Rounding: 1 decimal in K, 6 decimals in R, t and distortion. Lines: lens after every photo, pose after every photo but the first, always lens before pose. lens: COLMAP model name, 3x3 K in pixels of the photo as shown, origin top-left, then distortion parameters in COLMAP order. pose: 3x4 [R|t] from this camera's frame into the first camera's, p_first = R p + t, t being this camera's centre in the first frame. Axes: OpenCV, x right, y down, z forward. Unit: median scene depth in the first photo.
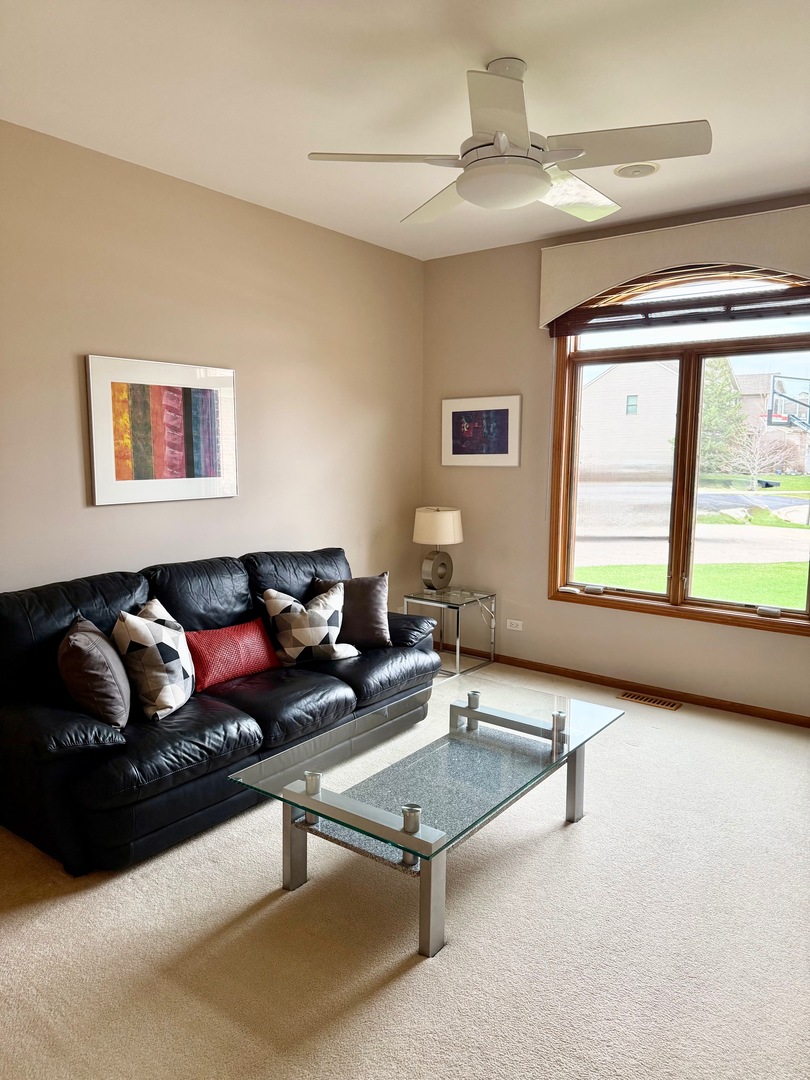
lens RADIAL K [[765.5, 0, 401.3], [0, 765.5, 551.5], [0, 0, 1]] dist [0.040265, -0.022189]
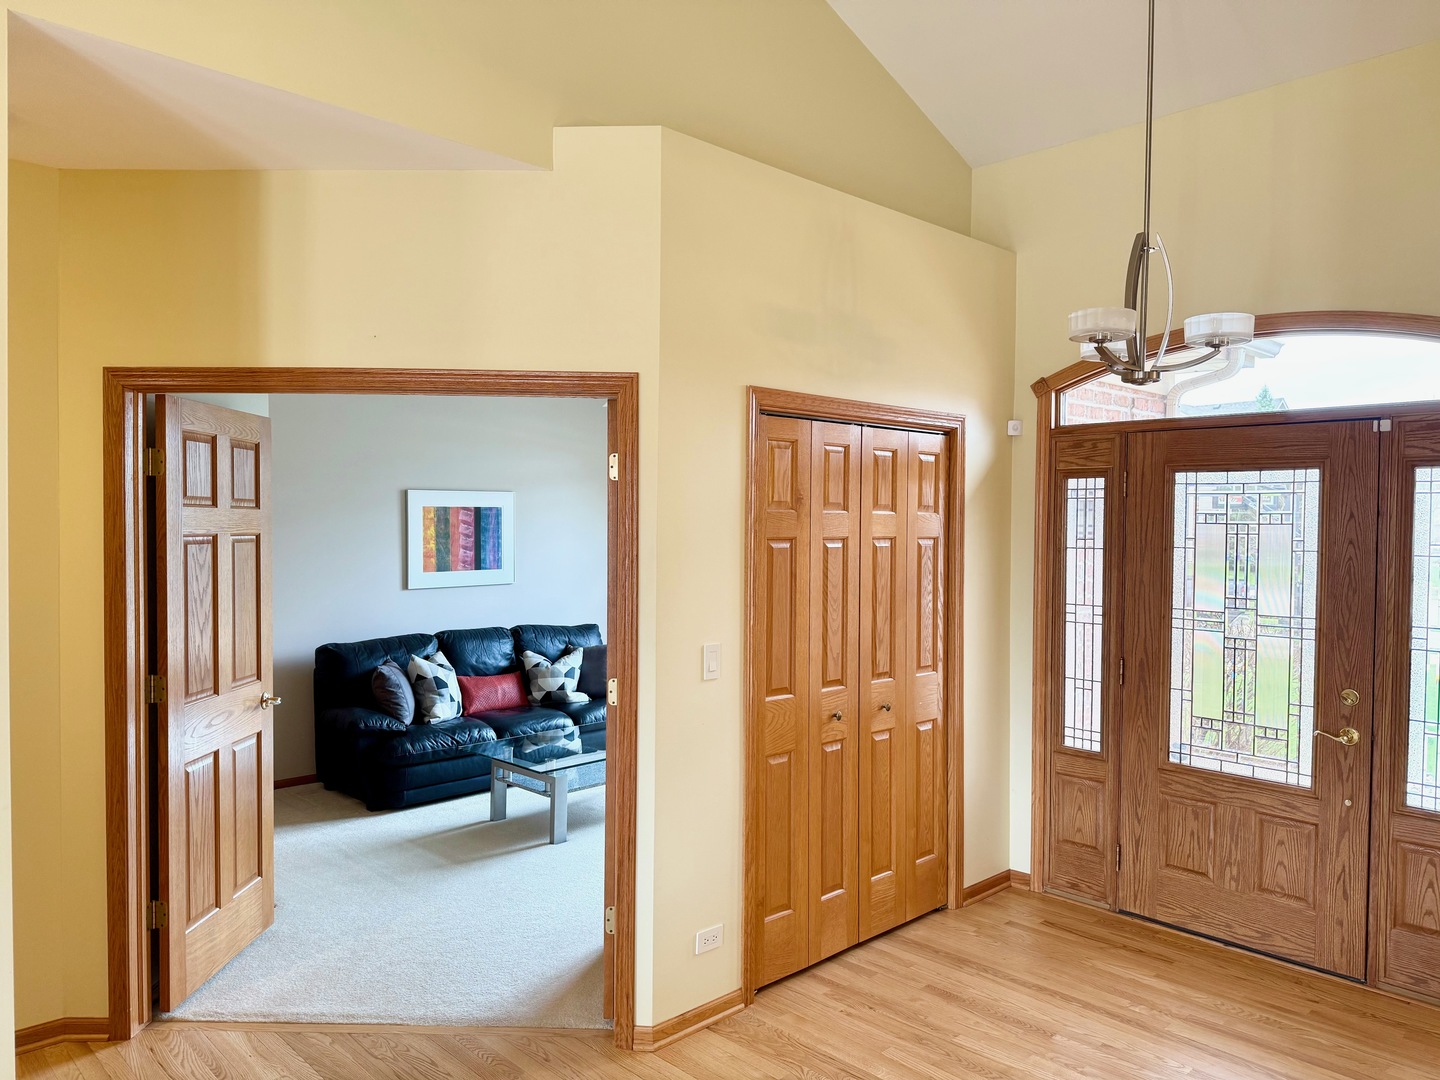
lens RADIAL K [[1020.7, 0, 721.5], [0, 1020.7, 550.8], [0, 0, 1]] dist [0.040265, -0.022189]
pose [[0.987529, 0.002197, -0.157421, 0.485536], [-0.019610, 0.993833, -0.109143, 0.067335], [0.156210, 0.110868, 0.981482, -0.810052]]
